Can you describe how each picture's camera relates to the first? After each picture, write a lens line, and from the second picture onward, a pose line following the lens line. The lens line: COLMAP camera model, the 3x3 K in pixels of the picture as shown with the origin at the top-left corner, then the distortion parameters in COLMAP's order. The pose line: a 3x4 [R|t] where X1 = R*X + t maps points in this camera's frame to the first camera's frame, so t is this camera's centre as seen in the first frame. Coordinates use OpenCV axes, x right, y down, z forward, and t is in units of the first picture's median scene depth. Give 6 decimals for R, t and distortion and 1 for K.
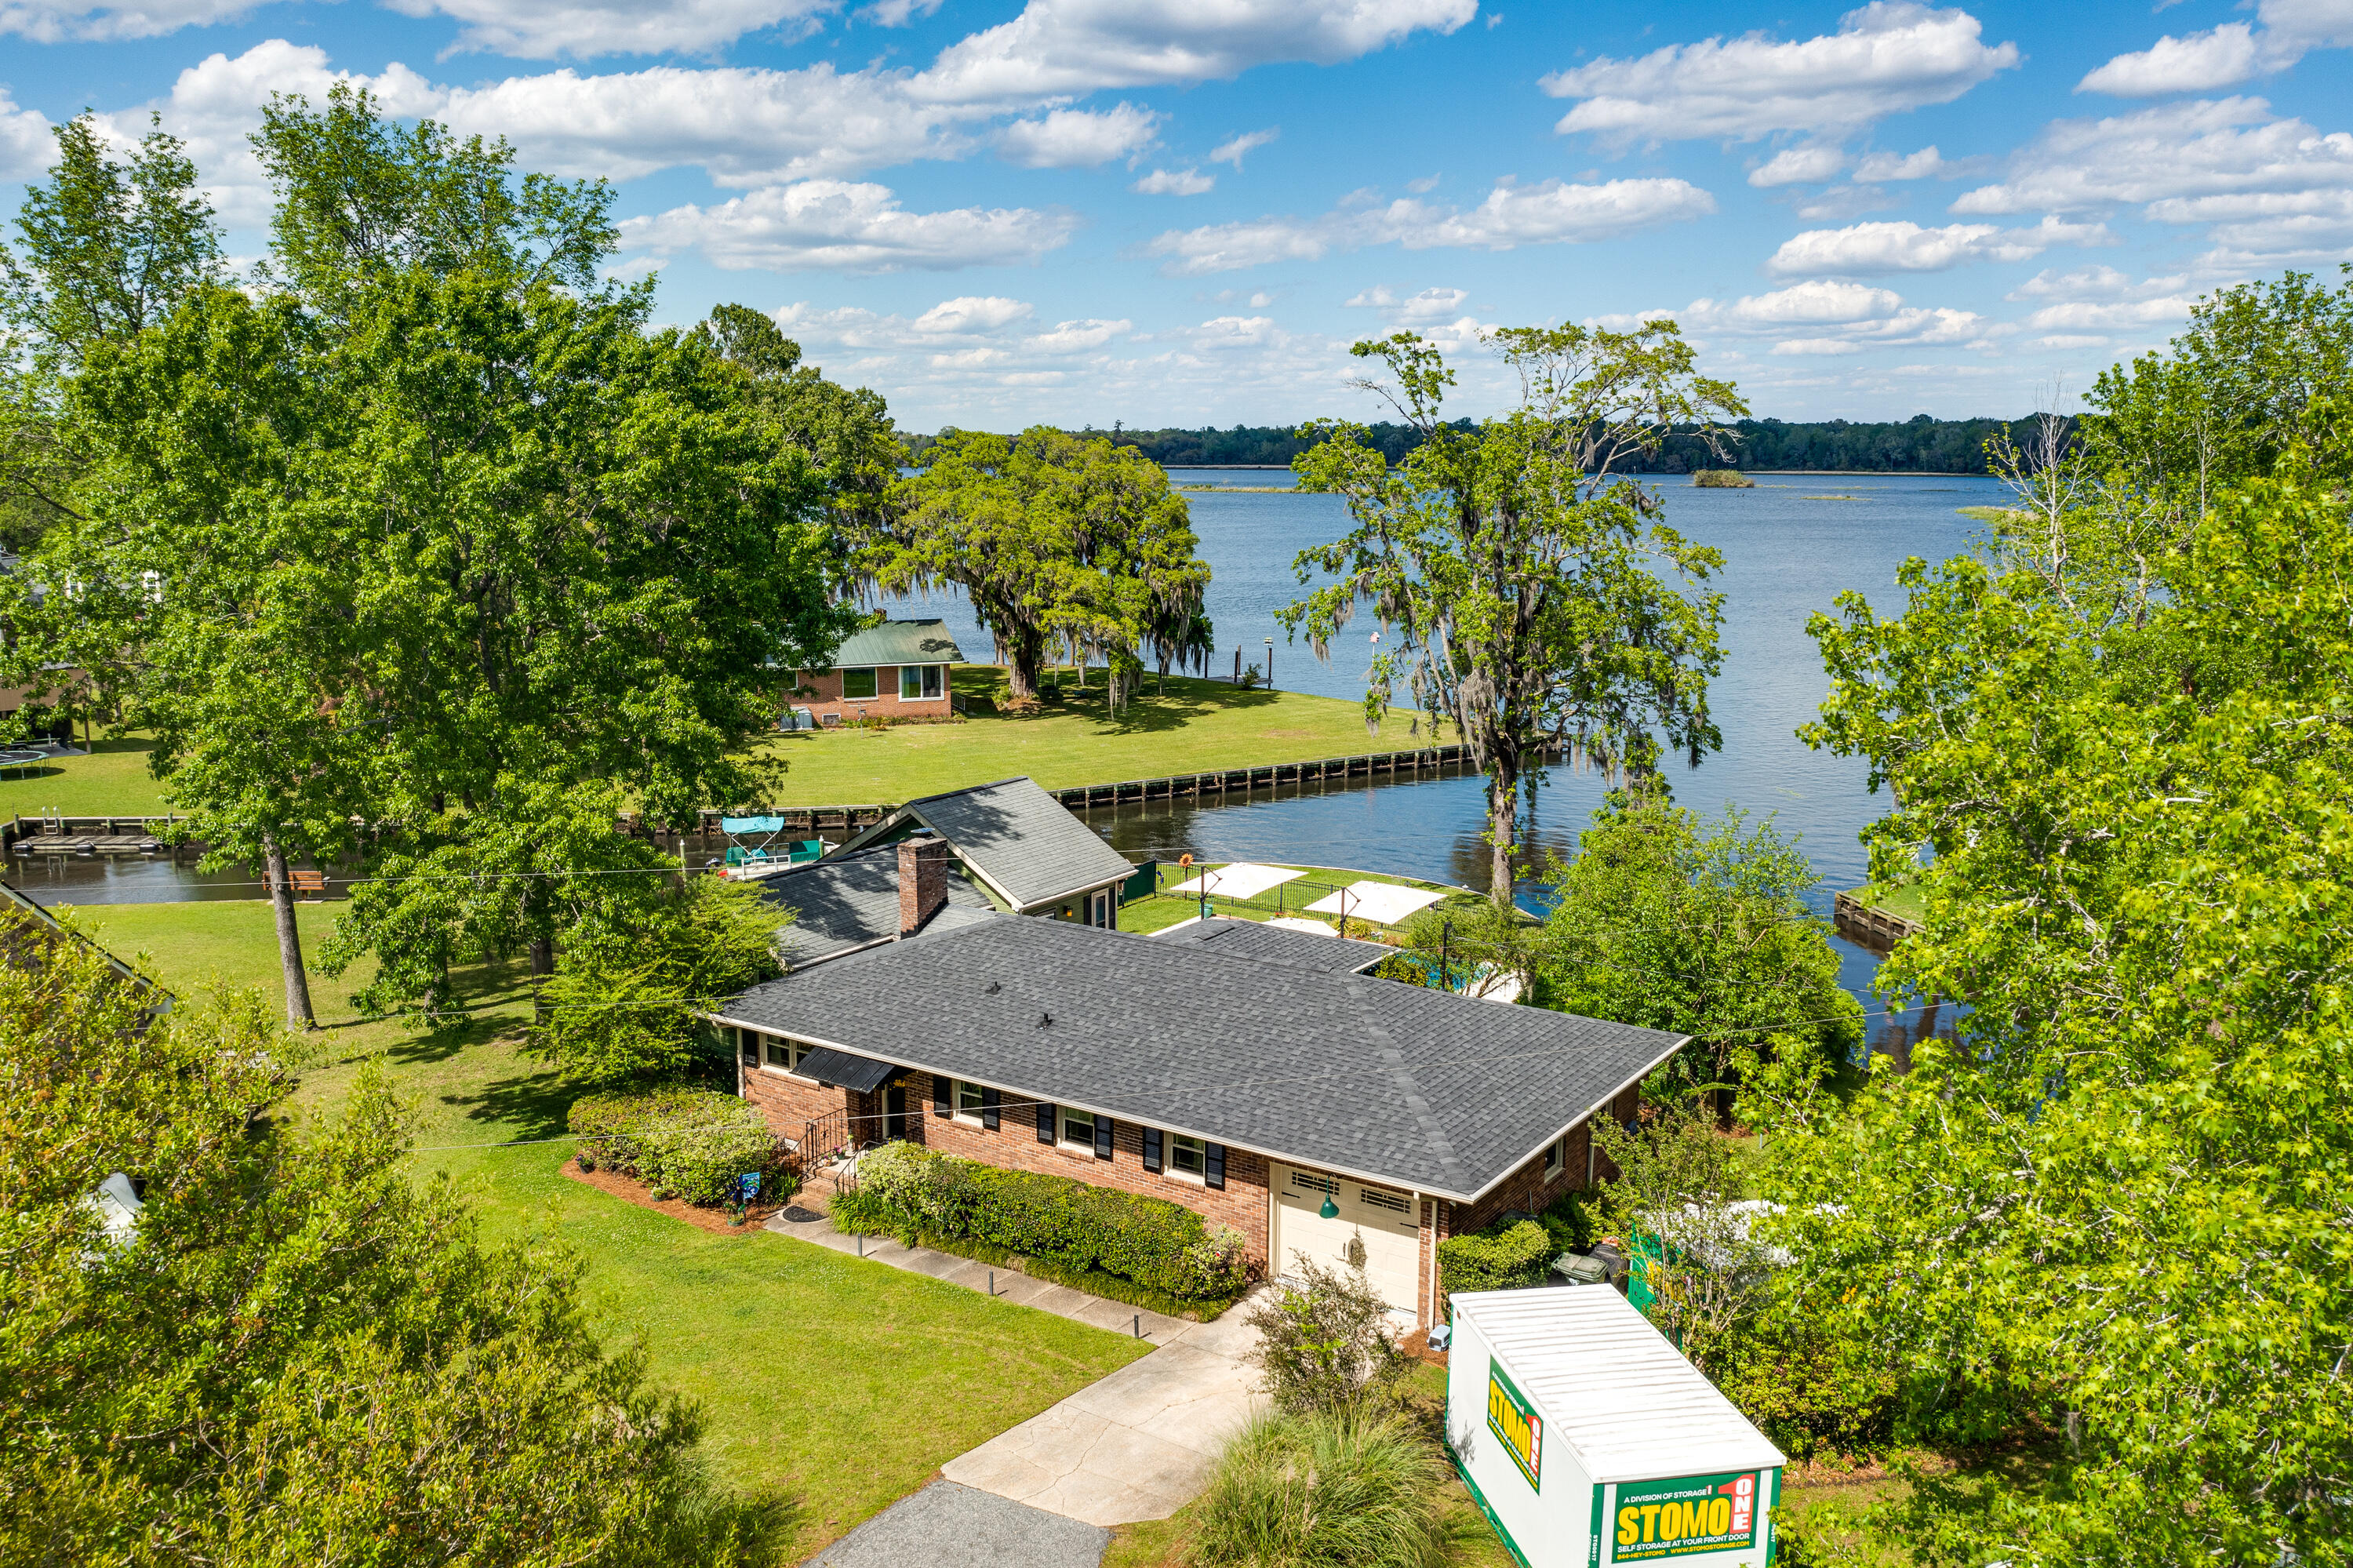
lens RADIAL K [[1923.7, 0, 1176.5], [0, 1923.7, 784.0], [0, 0, 1]] dist [0.001834, -0.003199]
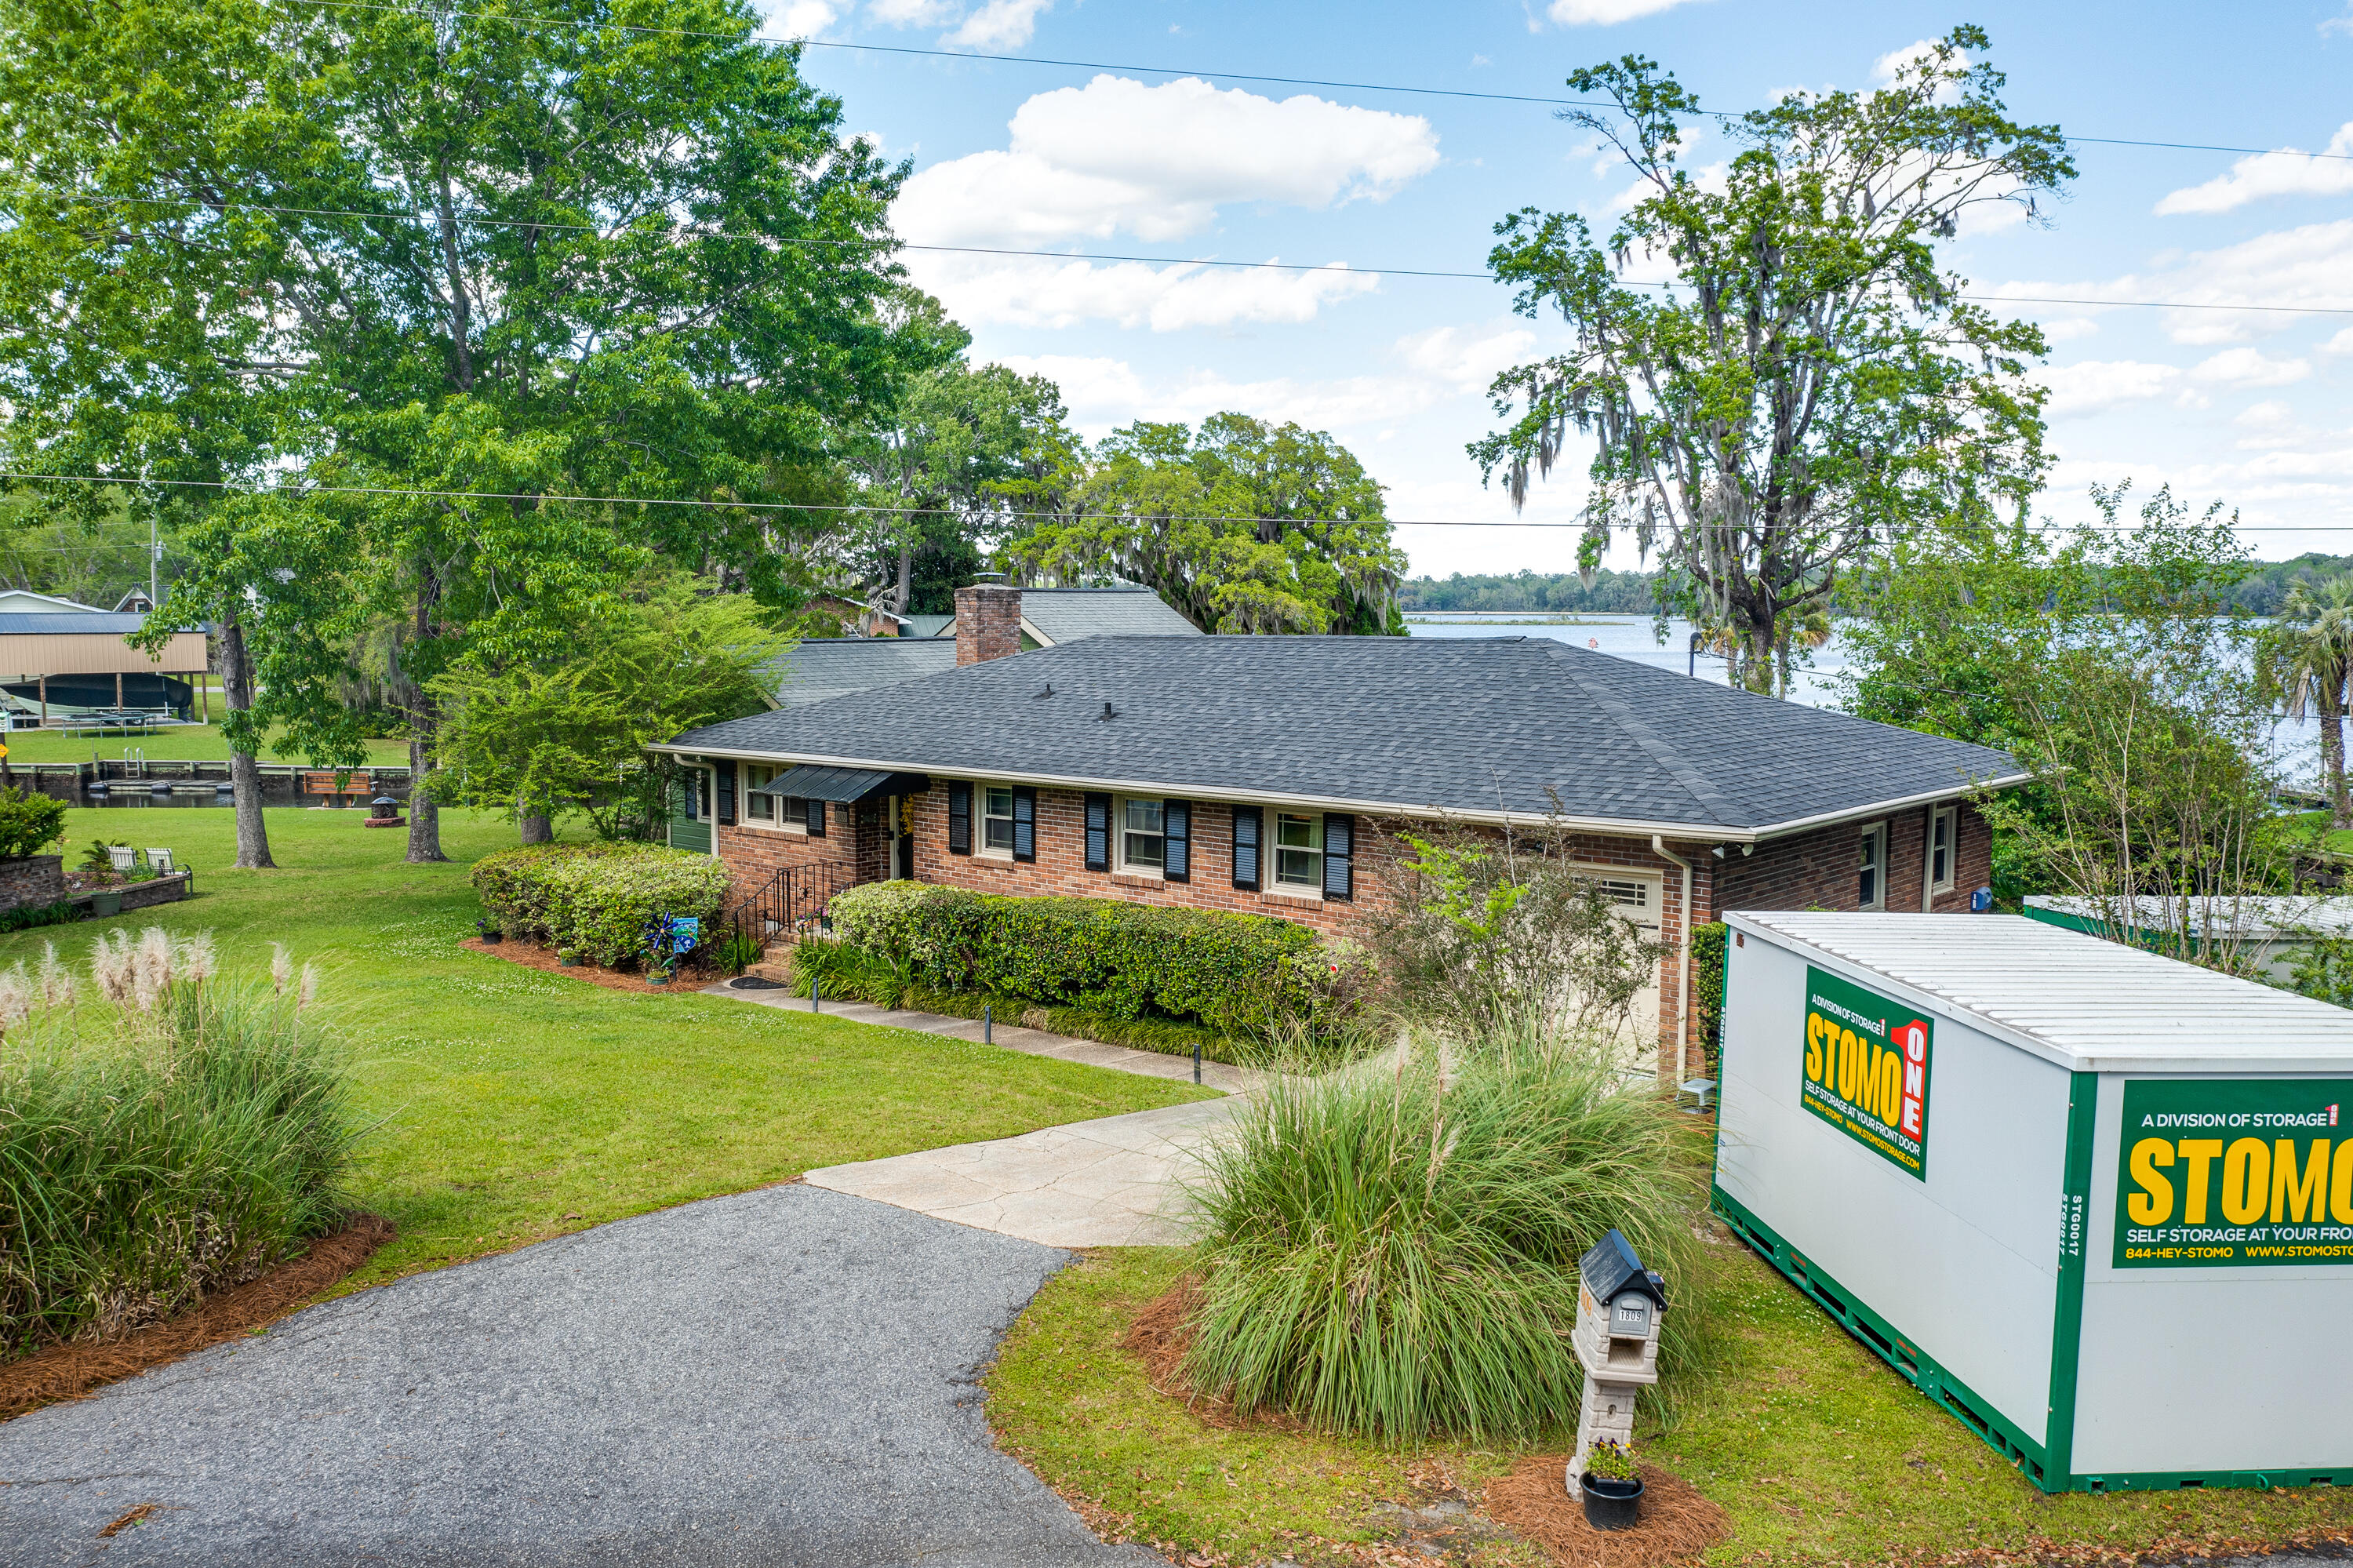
lens RADIAL K [[1923.7, 0, 1176.5], [0, 1923.7, 784.0], [0, 0, 1]] dist [0.001834, -0.003199]
pose [[0.993745, 0.013113, -0.110897, 0.036864], [-0.021864, 0.996708, -0.078070, 0.218966], [0.109508, 0.080006, 0.990761, 0.341615]]
